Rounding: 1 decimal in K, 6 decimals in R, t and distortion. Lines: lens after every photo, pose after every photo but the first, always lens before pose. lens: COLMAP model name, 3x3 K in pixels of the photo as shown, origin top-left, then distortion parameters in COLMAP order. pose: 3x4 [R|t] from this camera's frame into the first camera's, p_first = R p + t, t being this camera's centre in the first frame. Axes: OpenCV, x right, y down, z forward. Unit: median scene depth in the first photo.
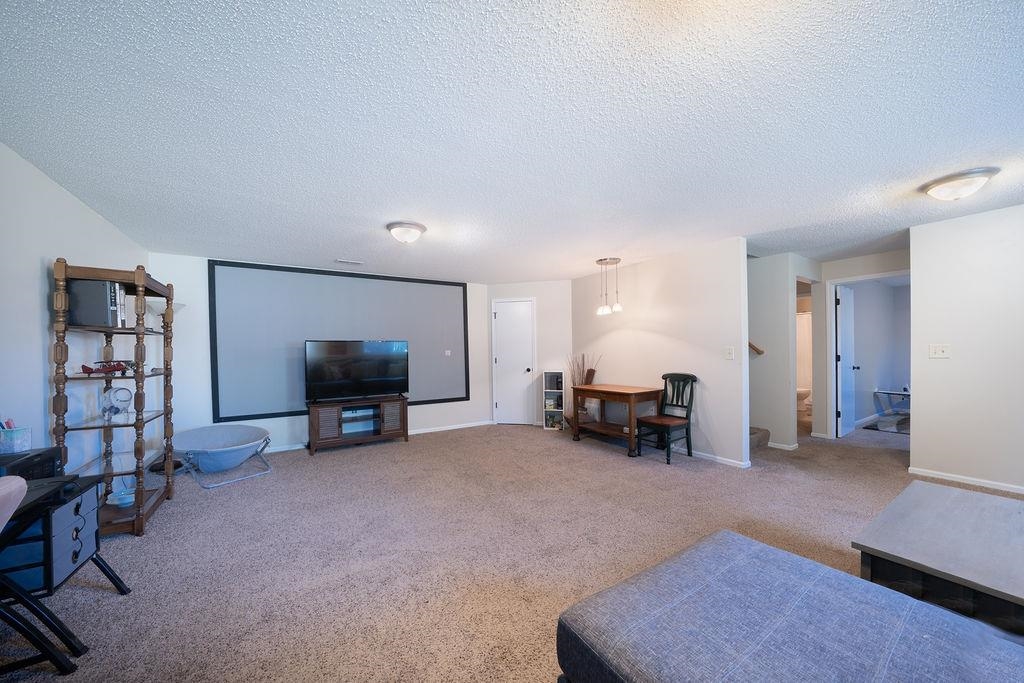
lens RADIAL K [[371.7, 0, 500.5], [0, 371.7, 354.5], [0, 0, 1]] dist [-0.000241, -0.000002]
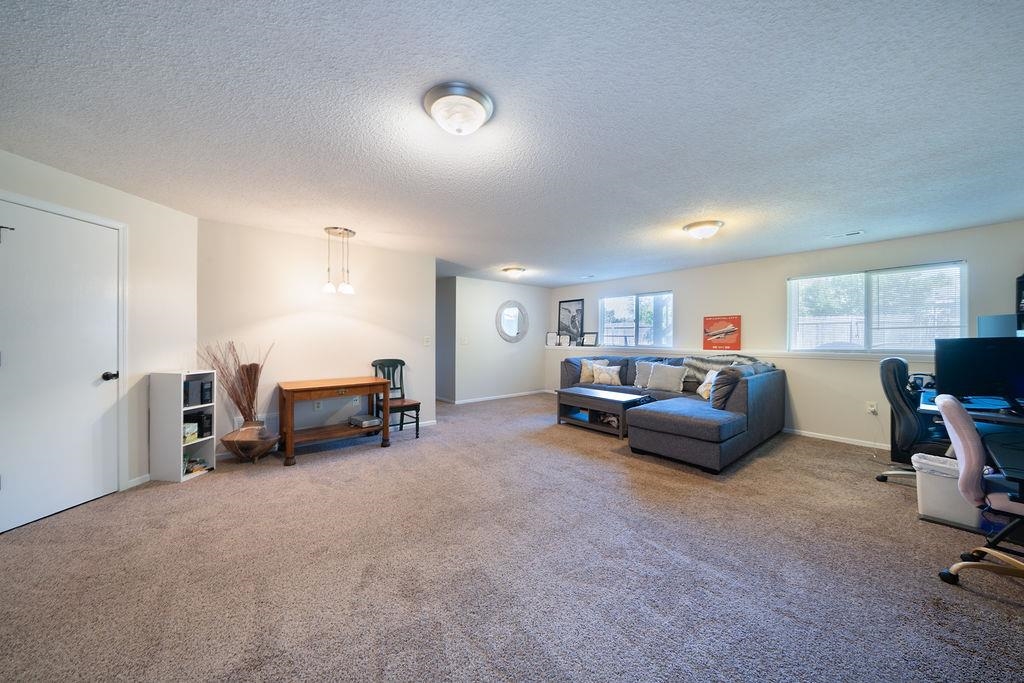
lens RADIAL K [[356.7, 0, 510.5], [0, 356.7, 344.6], [0, 0, 1]] dist [-0.000453, -0.000006]
pose [[-0.165931, -0.000078, 0.986137, -0.567294], [0.006642, 0.999977, 0.001196, 0.006966], [-0.986115, 0.006748, -0.165927, 0.750290]]
